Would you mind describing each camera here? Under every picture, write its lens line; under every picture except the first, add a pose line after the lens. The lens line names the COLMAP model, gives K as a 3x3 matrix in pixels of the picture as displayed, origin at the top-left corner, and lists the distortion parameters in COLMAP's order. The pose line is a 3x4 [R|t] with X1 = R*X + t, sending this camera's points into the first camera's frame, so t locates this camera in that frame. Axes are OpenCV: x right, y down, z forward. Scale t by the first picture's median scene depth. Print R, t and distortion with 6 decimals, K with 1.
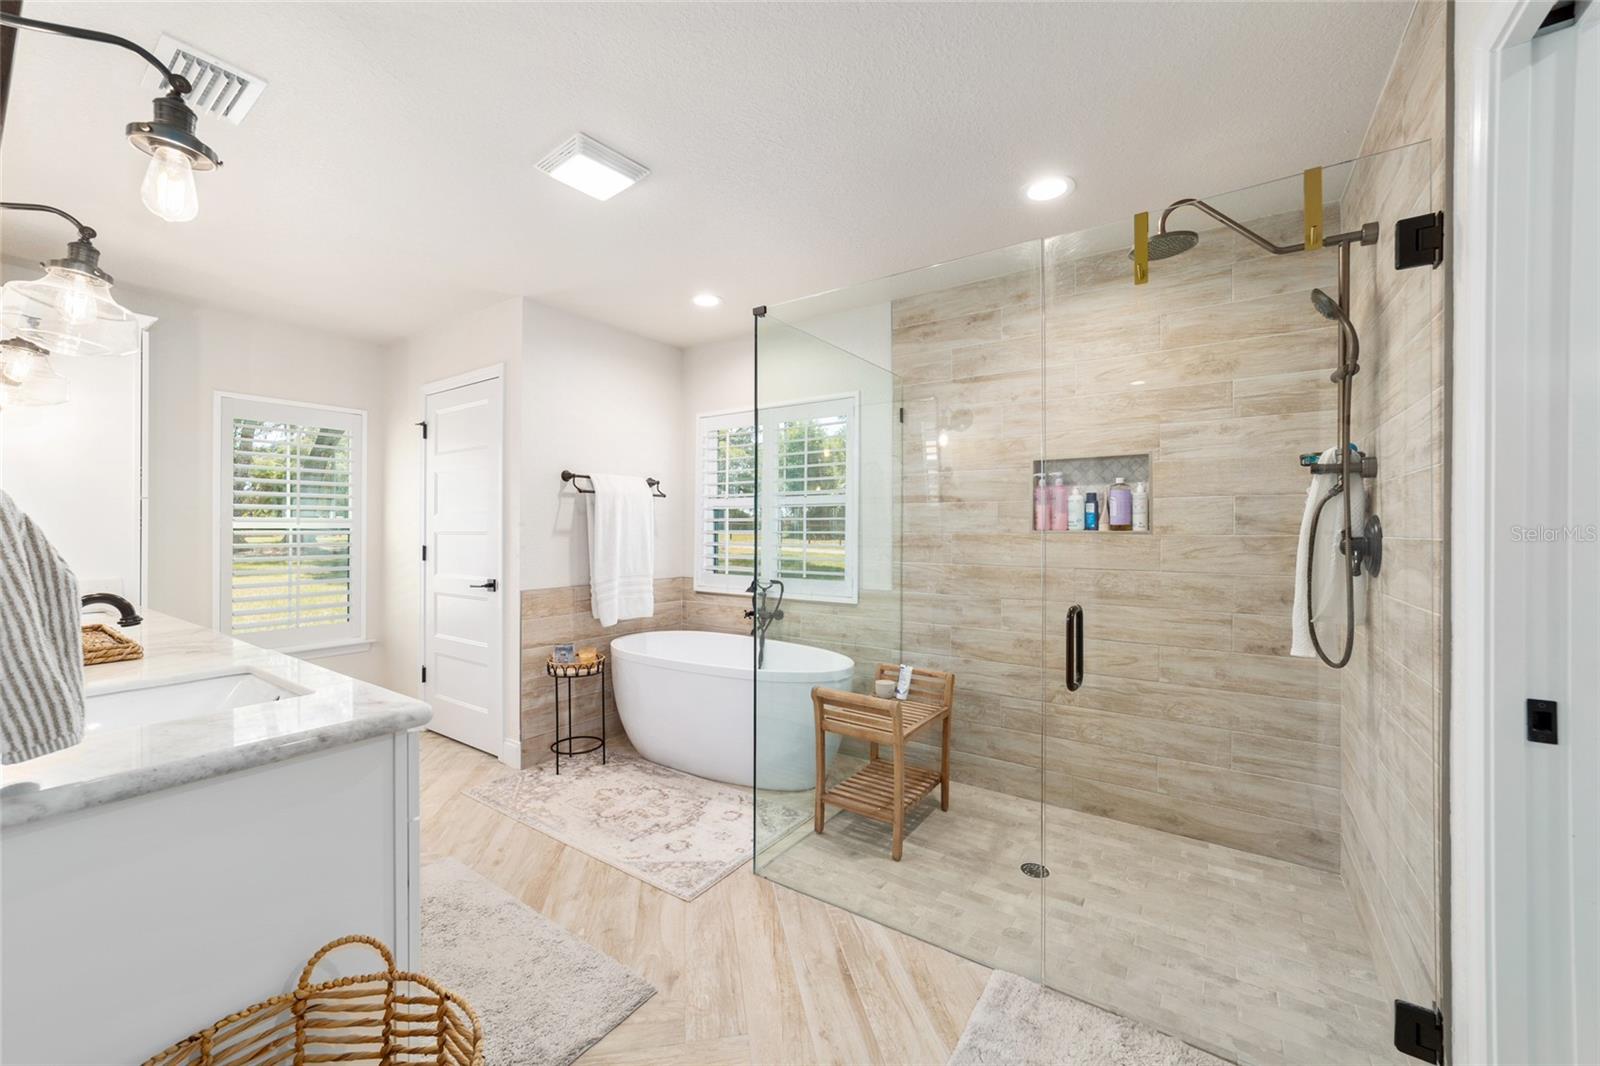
lens RADIAL K [[616.6, 0, 792.9], [0, 616.6, 530.7], [0, 0, 1]] dist [-0.018561, 0.008780]
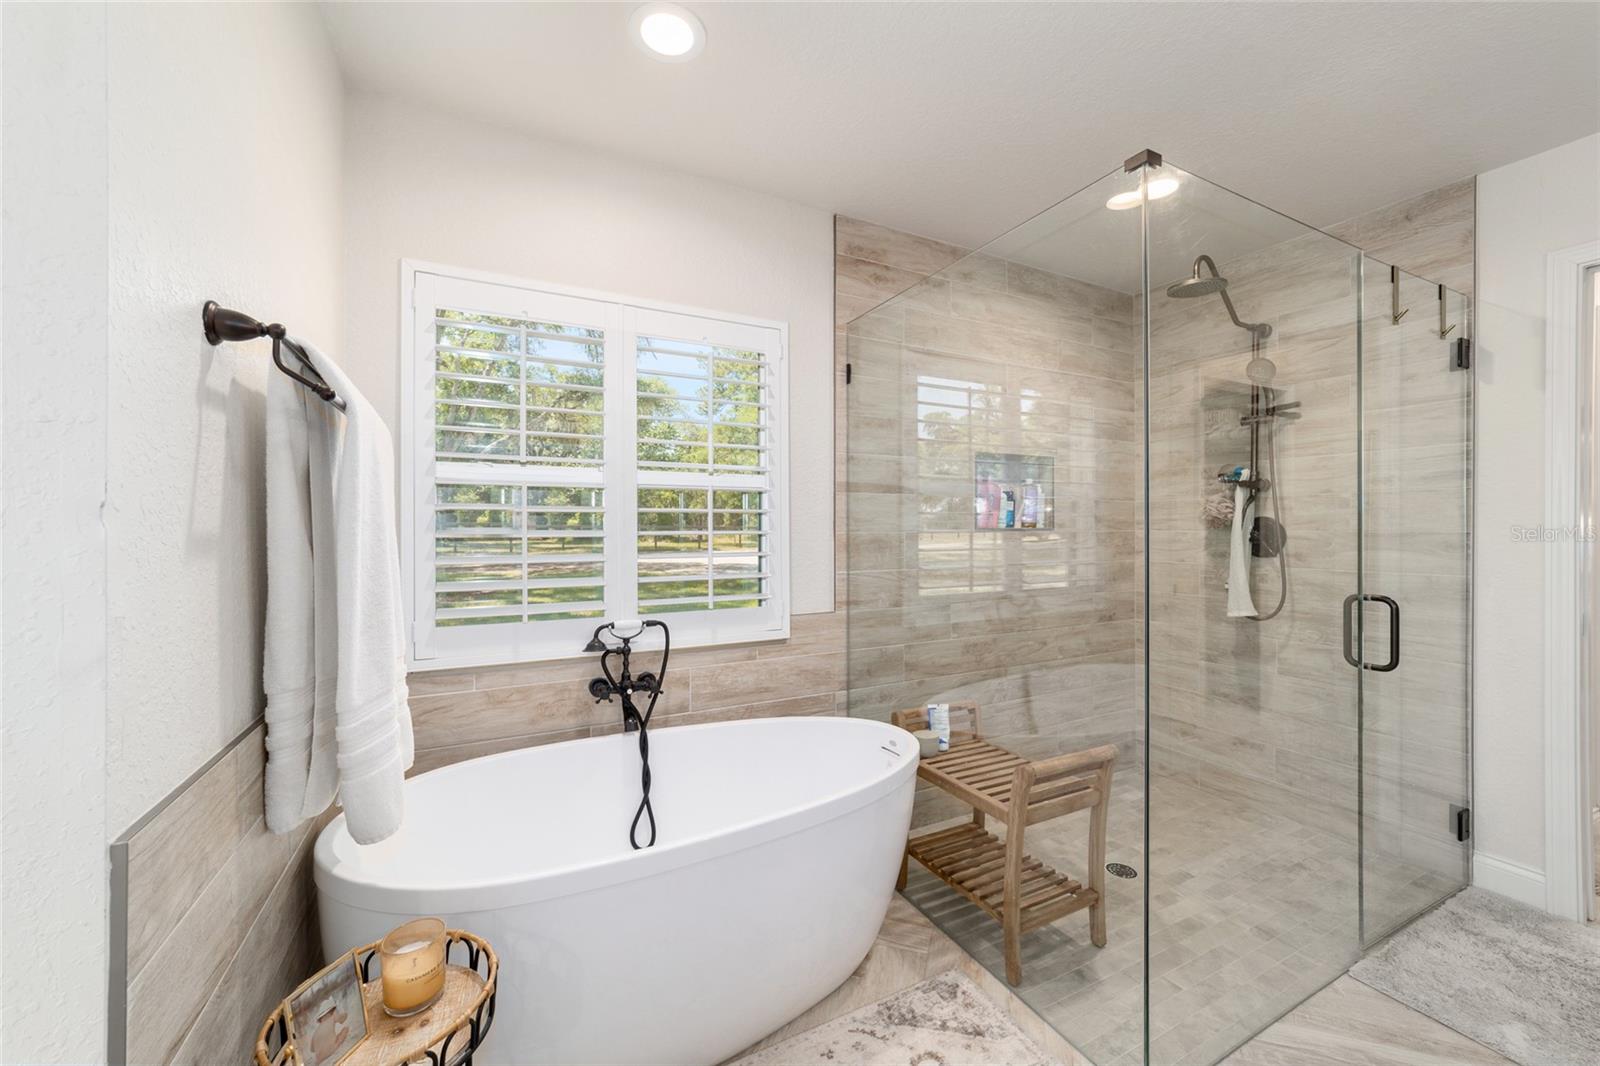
lens RADIAL K [[616.6, 0, 792.9], [0, 616.6, 530.7], [0, 0, 1]] dist [-0.018561, 0.008780]
pose [[0.470965, -0.008536, 0.882111, -0.549351], [0.004052, 0.999964, 0.007514, -0.004092], [-0.882143, 0.000035, 0.470982, 0.760203]]
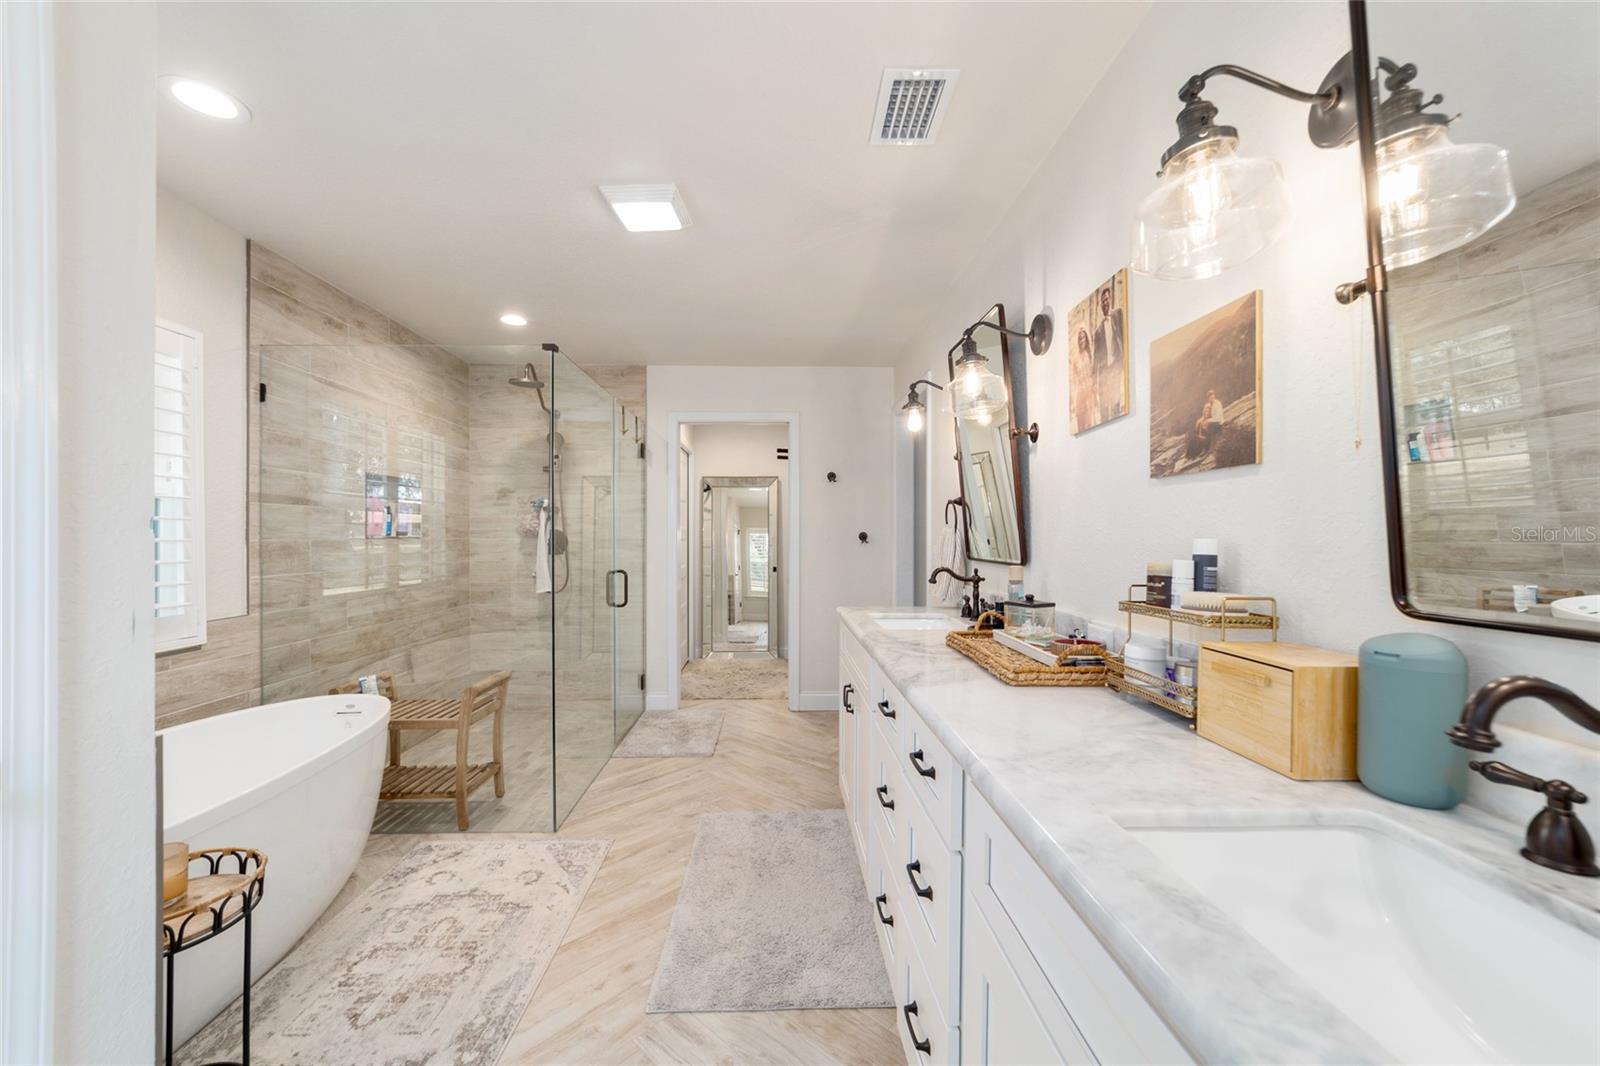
lens RADIAL K [[616.6, 0, 792.9], [0, 616.6, 530.7], [0, 0, 1]] dist [-0.018561, 0.008780]
pose [[-0.592789, 0.004158, 0.805347, -0.936659], [-0.001212, 0.999981, -0.006055, -0.004218], [-0.805357, -0.004566, -0.592772, 0.982451]]
